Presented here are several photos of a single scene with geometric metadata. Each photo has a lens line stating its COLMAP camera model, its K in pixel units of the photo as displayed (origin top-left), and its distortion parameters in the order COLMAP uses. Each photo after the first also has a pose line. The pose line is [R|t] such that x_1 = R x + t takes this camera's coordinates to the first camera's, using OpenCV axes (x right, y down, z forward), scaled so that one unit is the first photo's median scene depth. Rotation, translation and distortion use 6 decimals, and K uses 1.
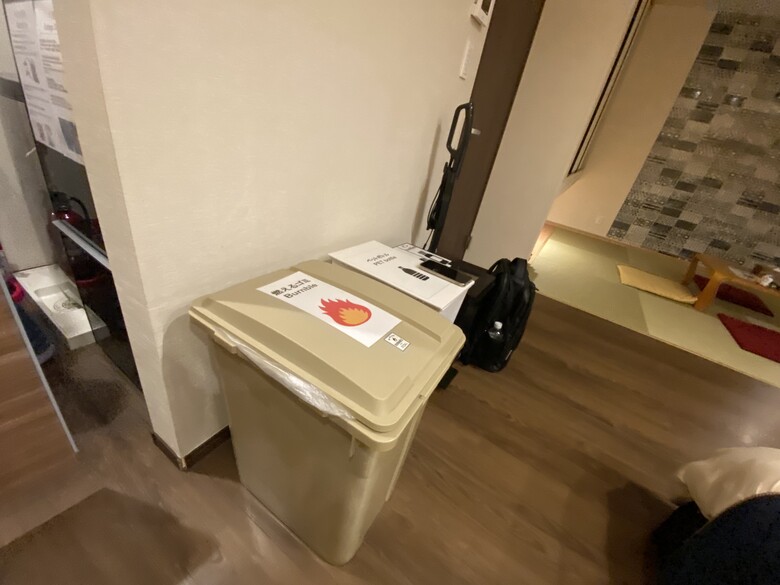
lens RADIAL K [[311.4, 0, 392.0], [0, 311.4, 292.8], [0, 0, 1]] dist [0.000344, -0.011570]
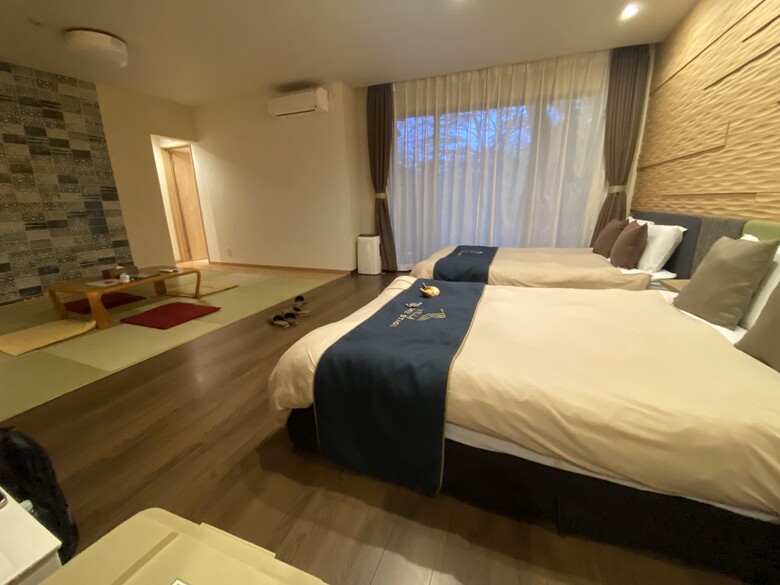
lens RADIAL K [[311.4, 0, 392.0], [0, 311.4, 292.8], [0, 0, 1]] dist [0.000344, -0.011570]
pose [[-0.194389, -0.423674, 0.884711, -0.080201], [0.466463, 0.753487, 0.463325, -0.086442], [-0.862917, 0.502750, 0.051159, 0.075052]]
